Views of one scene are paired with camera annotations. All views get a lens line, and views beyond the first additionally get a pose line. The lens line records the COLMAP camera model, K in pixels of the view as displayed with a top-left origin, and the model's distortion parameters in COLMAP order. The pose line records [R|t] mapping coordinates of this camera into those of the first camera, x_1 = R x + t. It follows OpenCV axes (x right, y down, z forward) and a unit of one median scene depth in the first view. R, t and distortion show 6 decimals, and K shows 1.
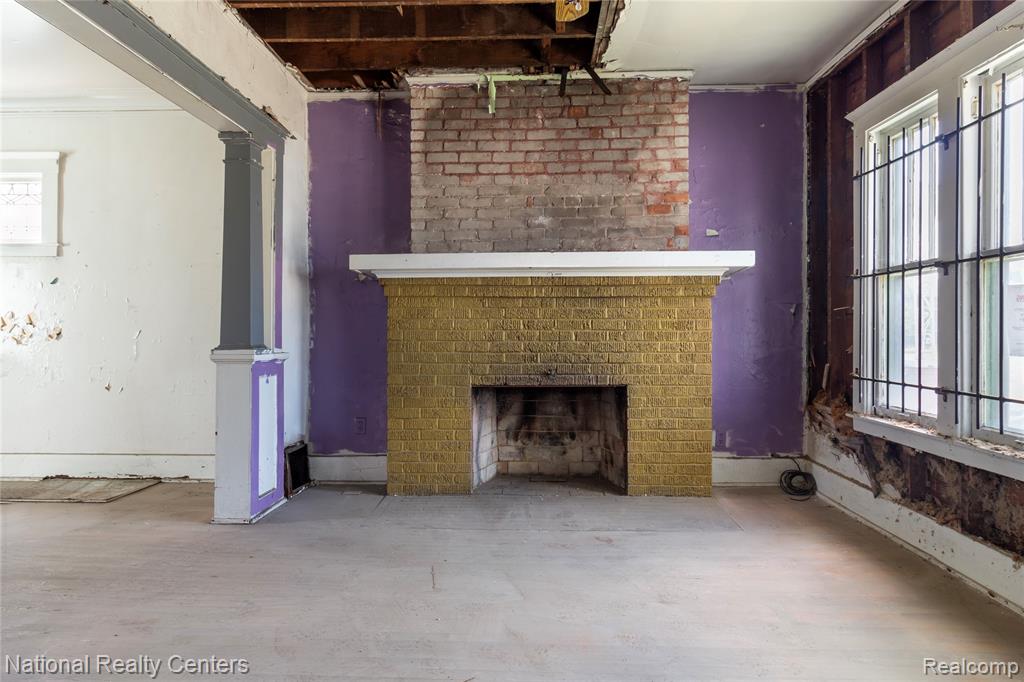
lens RADIAL K [[629.4, 0, 511.3], [0, 629.4, 339.7], [0, 0, 1]] dist [-0.000547, 0.001252]
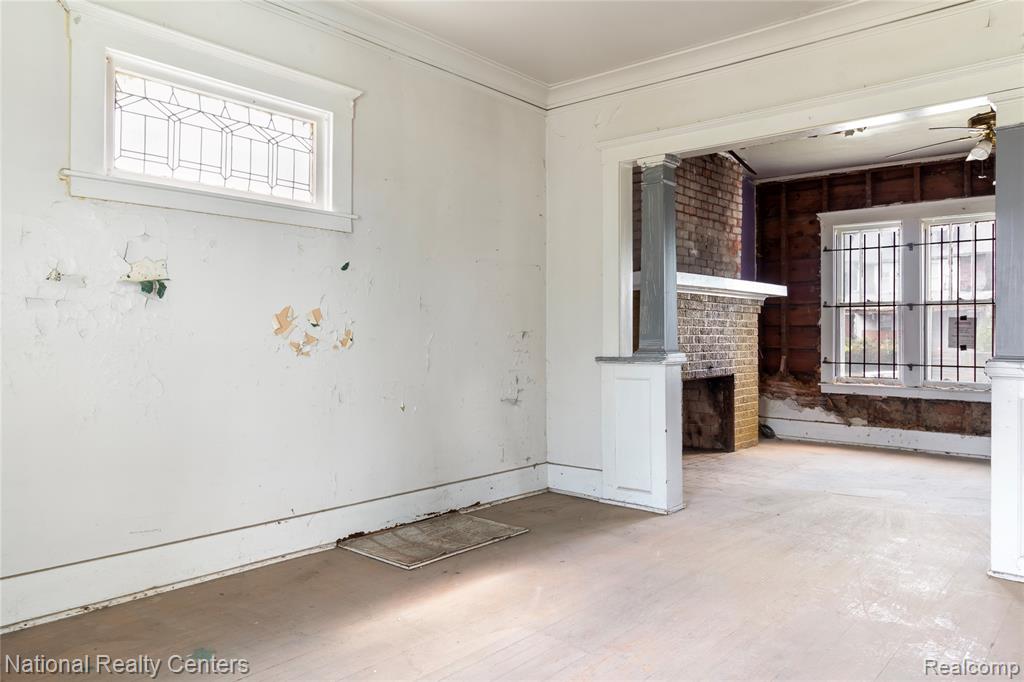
lens RADIAL K [[705.2, 0, 510.6], [0, 705.2, 337.0], [0, 0, 1]] dist [0.005749, 0.001308]
pose [[0.631668, -0.001080, 0.775238, -1.340724], [0.007088, 0.999965, -0.004382, -0.007459], [-0.775207, 0.008263, 0.631654, 0.373289]]
